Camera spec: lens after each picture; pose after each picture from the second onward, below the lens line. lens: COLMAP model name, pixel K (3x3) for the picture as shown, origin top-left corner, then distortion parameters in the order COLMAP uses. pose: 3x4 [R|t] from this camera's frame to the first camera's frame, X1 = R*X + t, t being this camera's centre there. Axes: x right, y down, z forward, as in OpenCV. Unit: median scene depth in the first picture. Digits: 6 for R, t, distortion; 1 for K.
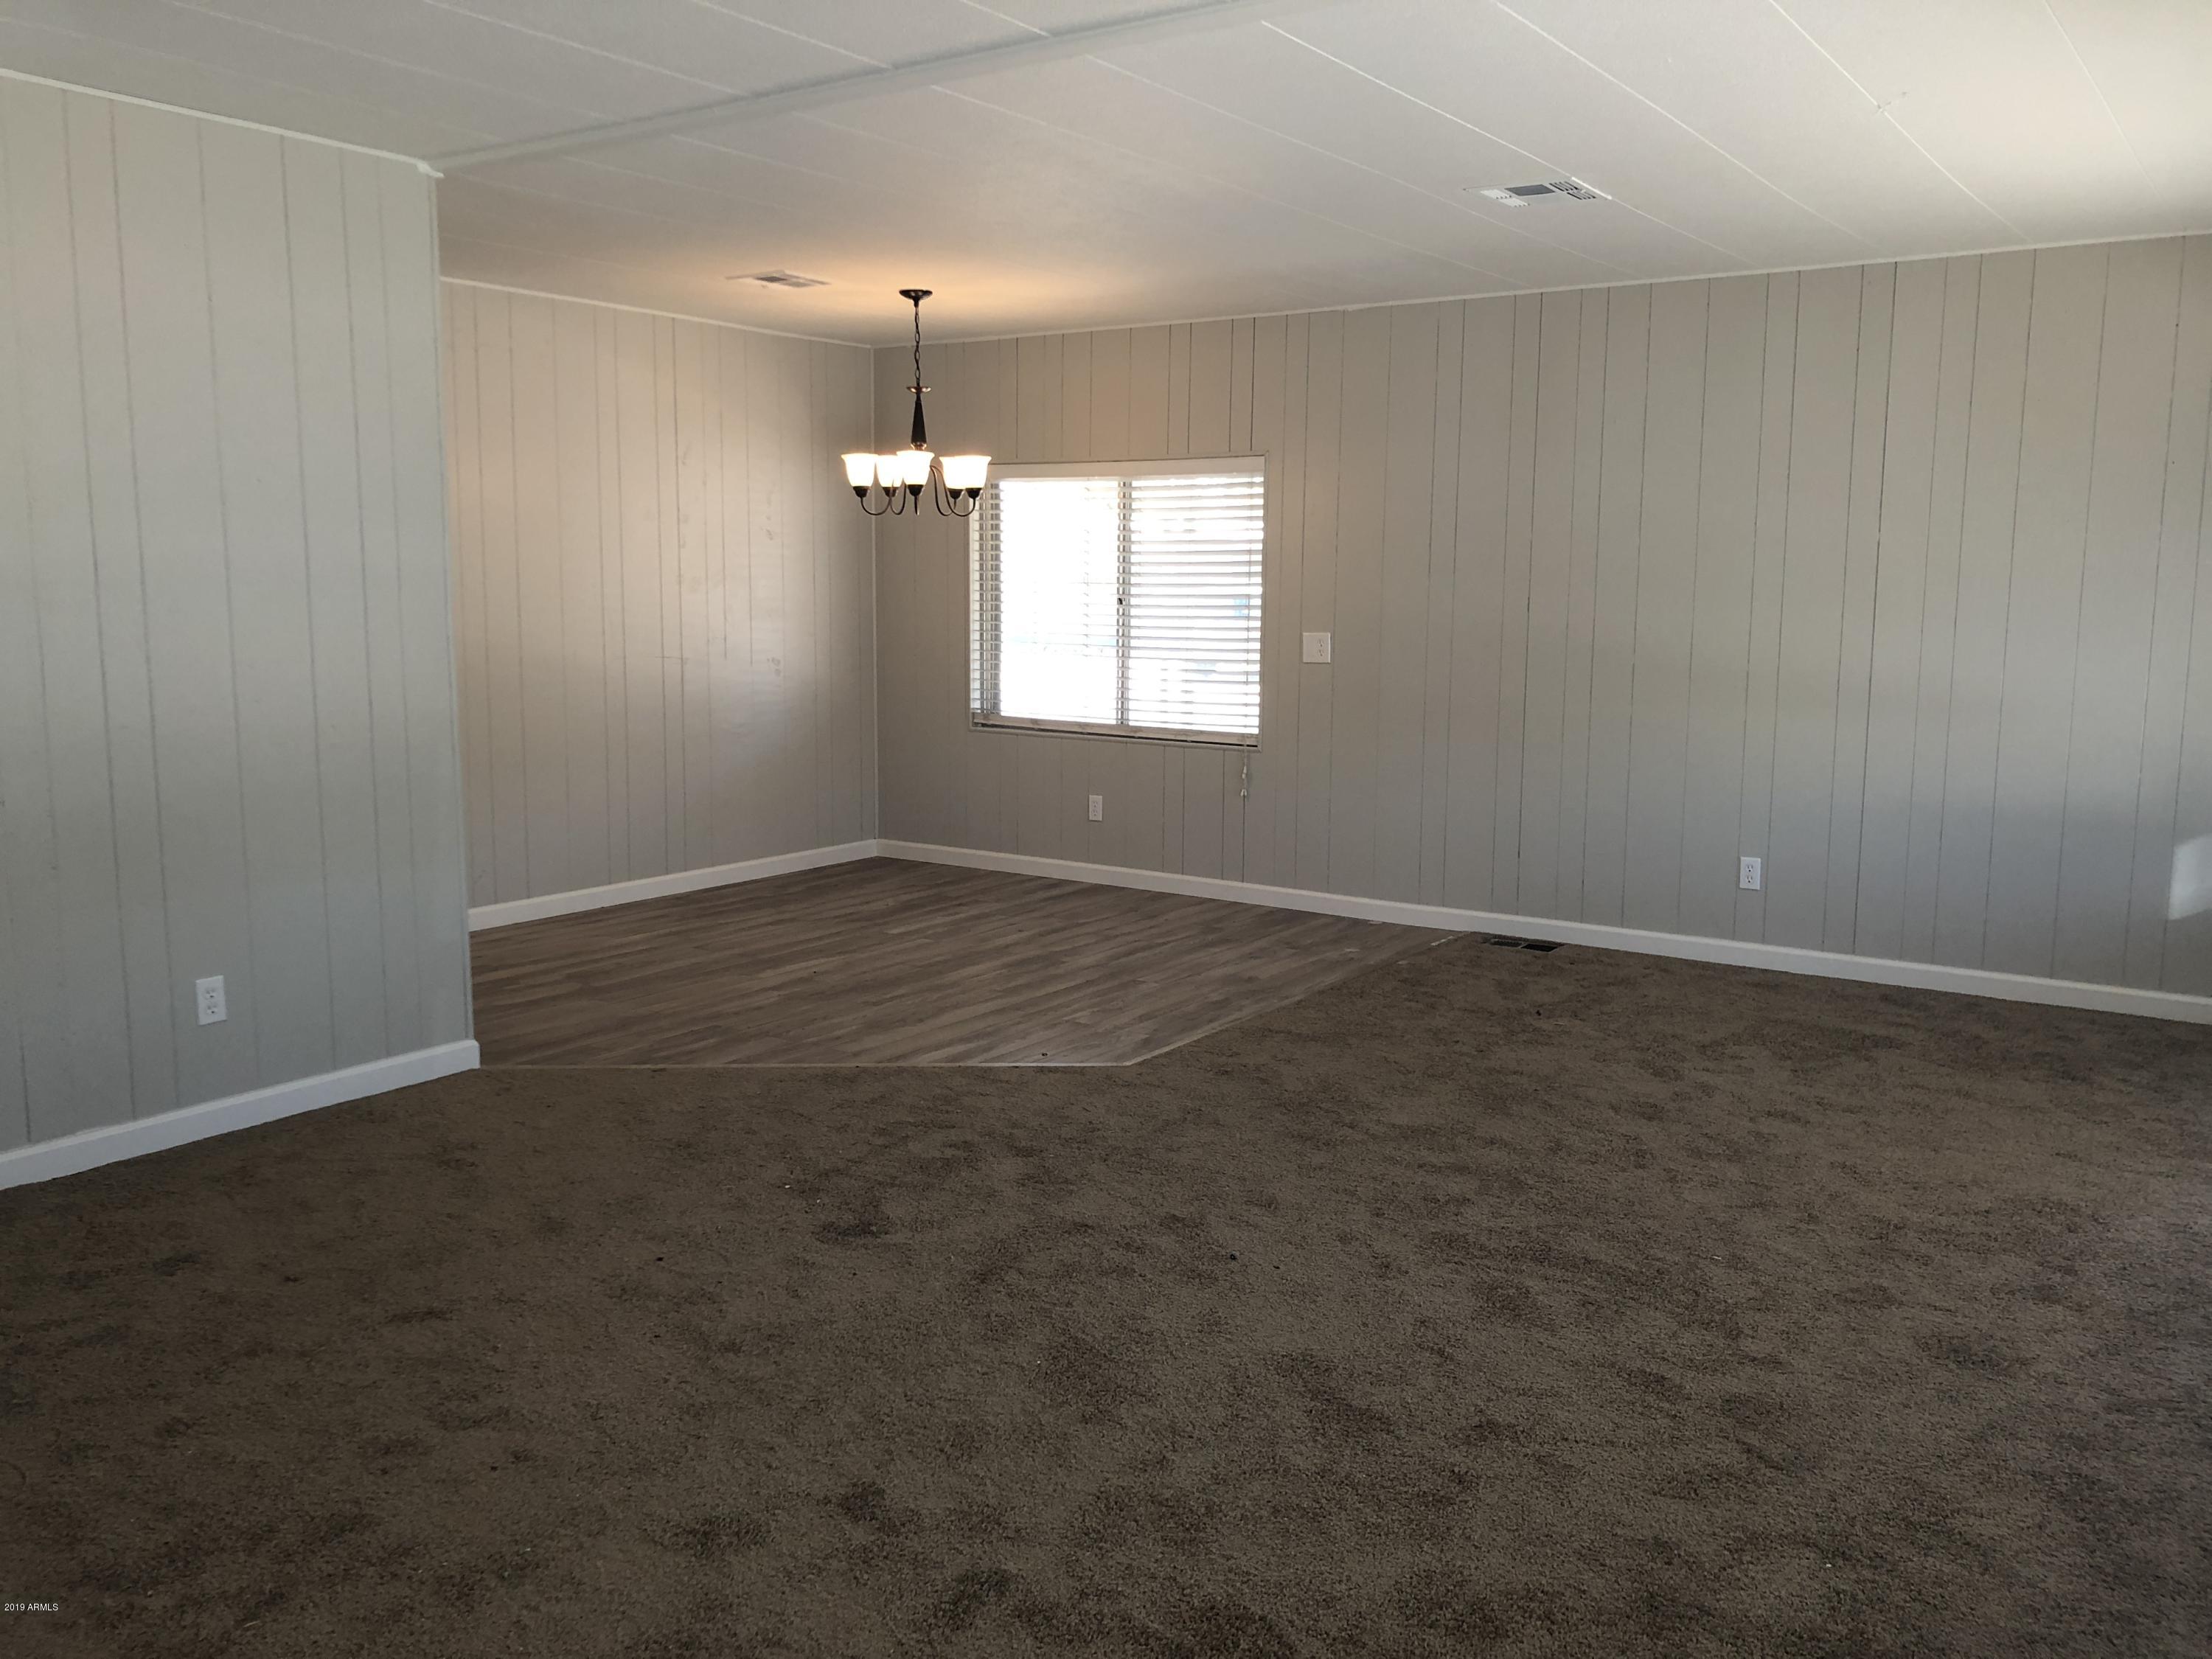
lens RADIAL K [[1770.4, 0, 1106.0], [0, 1770.4, 829.5], [0, 0, 1]] dist [0.068049, -0.005596]
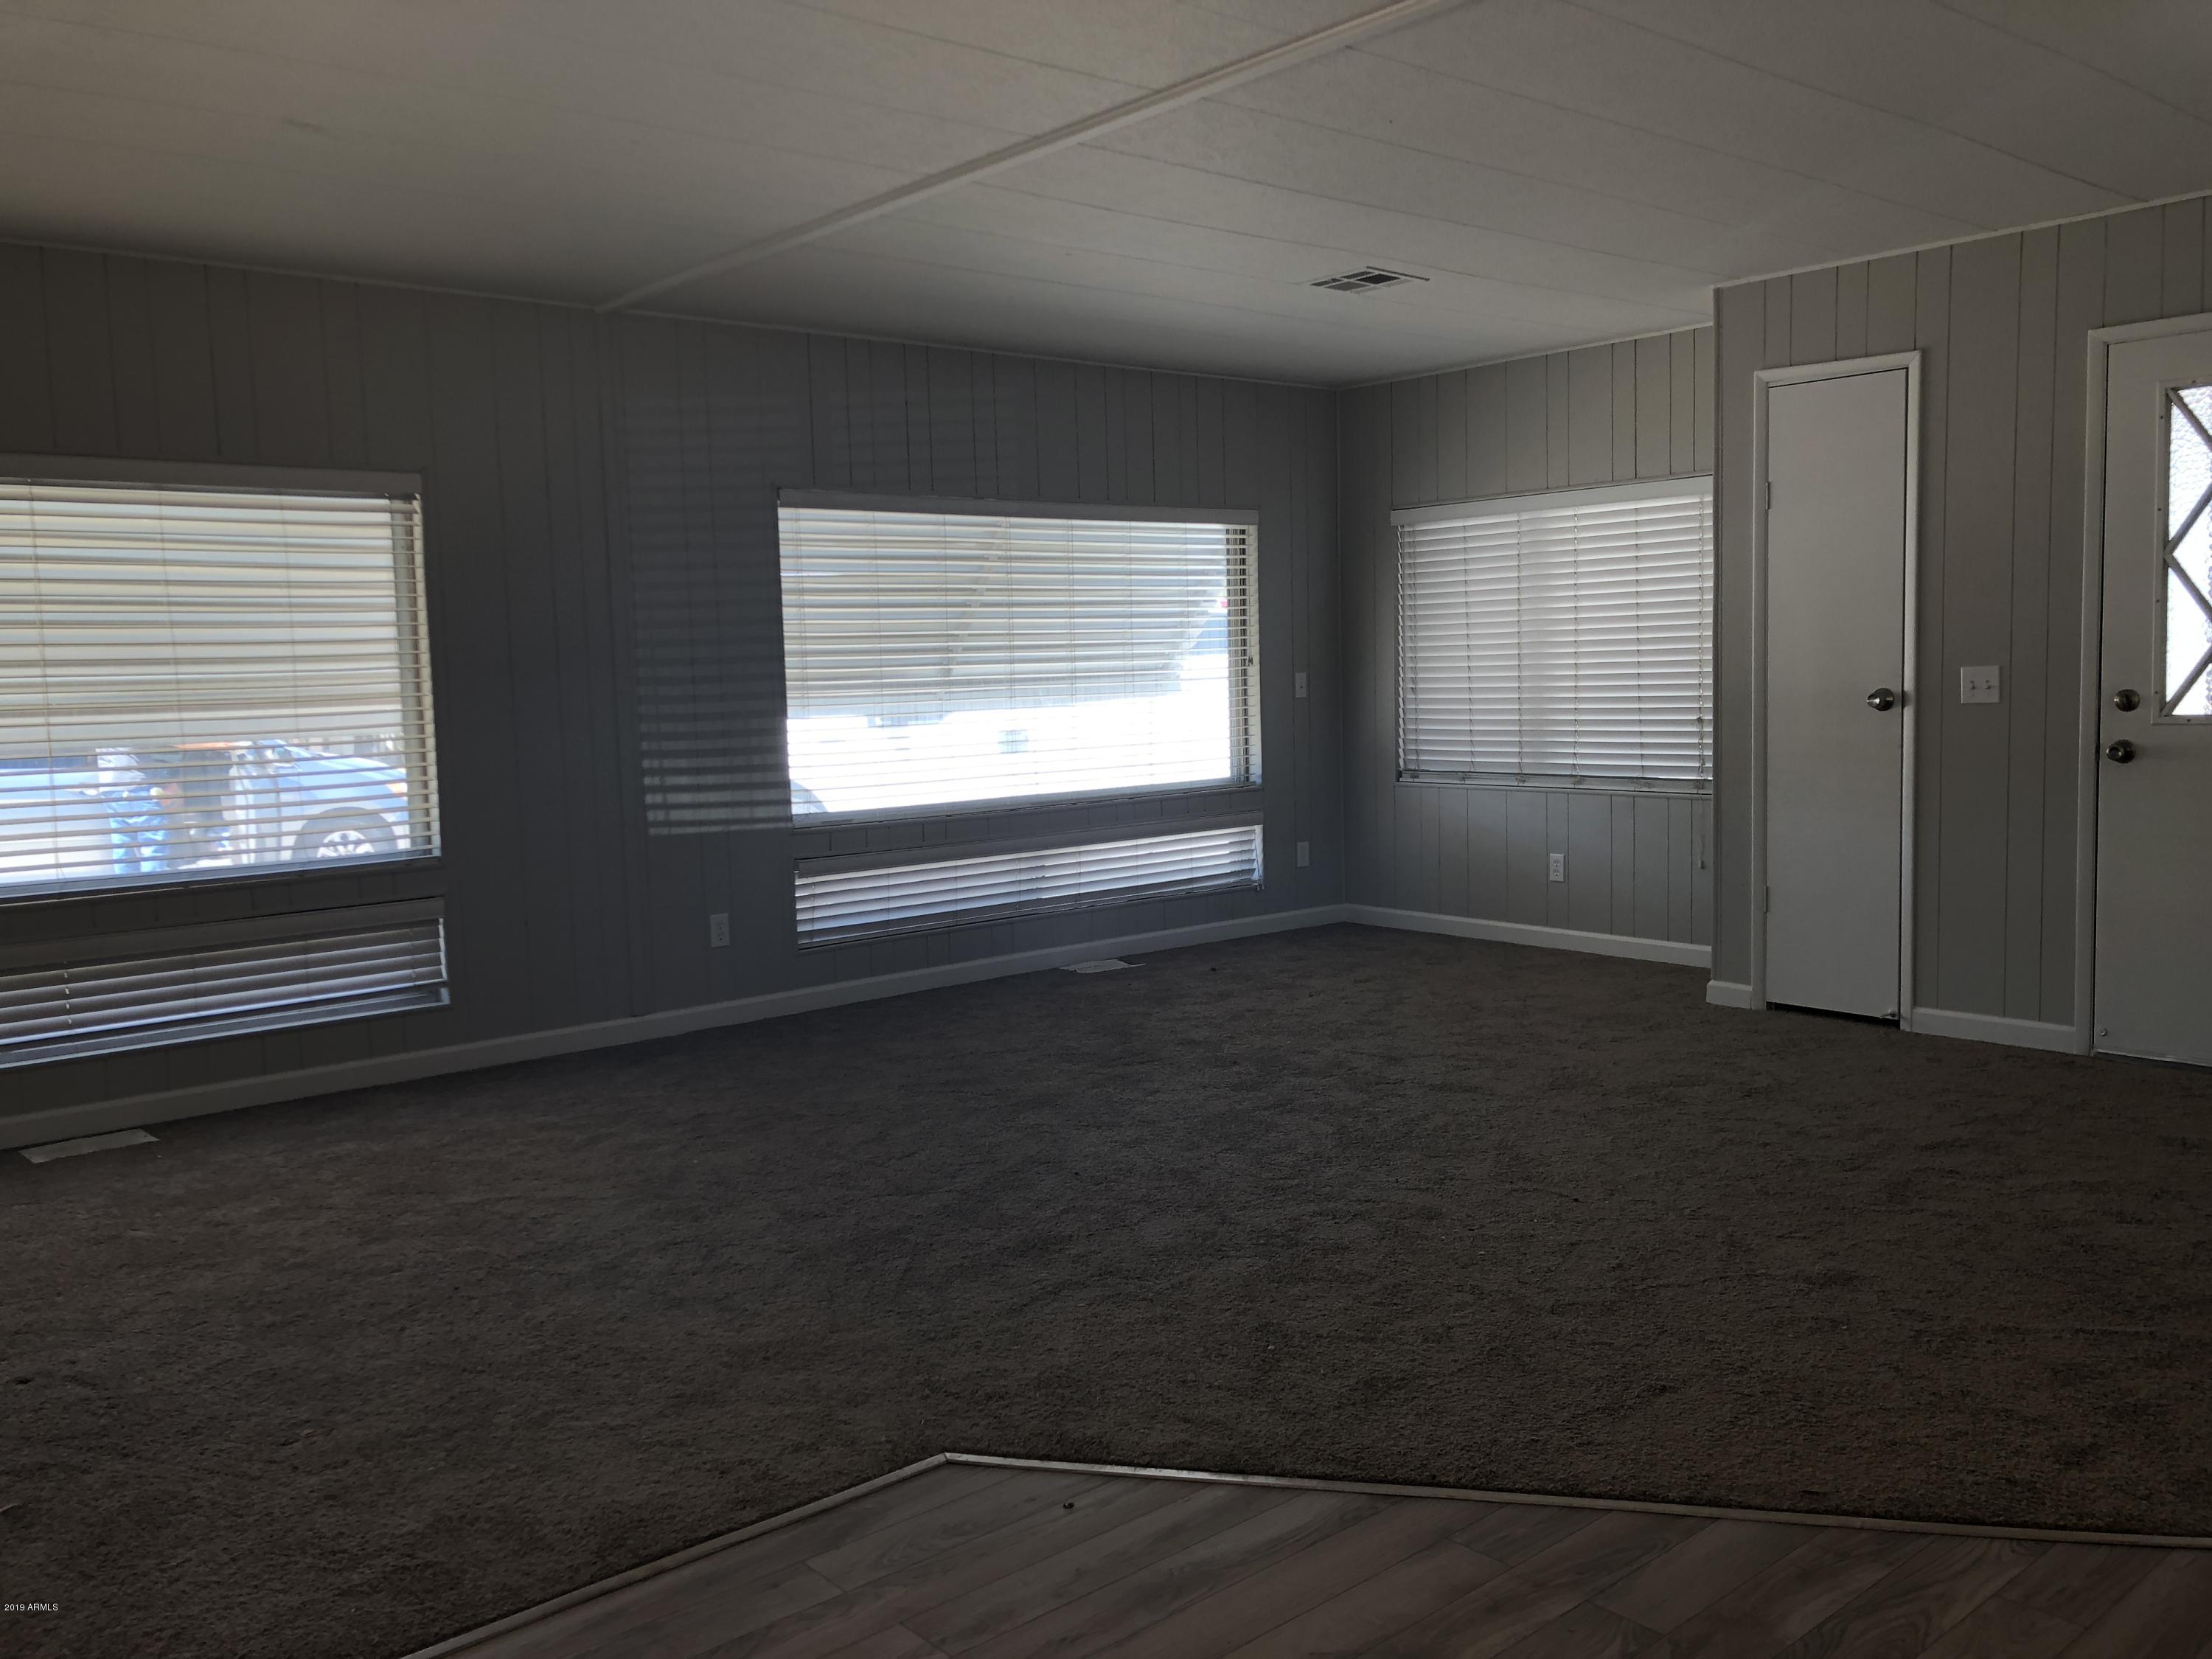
lens RADIAL K [[1829.1, 0, 1106.0], [0, 1829.1, 829.5], [0, 0, 1]] dist [0.017699, 0.006397]
pose [[-0.966408, -0.000040, 0.257014, -0.131735], [0.061392, 0.971017, 0.230992, -0.132604], [-0.249574, 0.239011, -0.938396, 1.055930]]
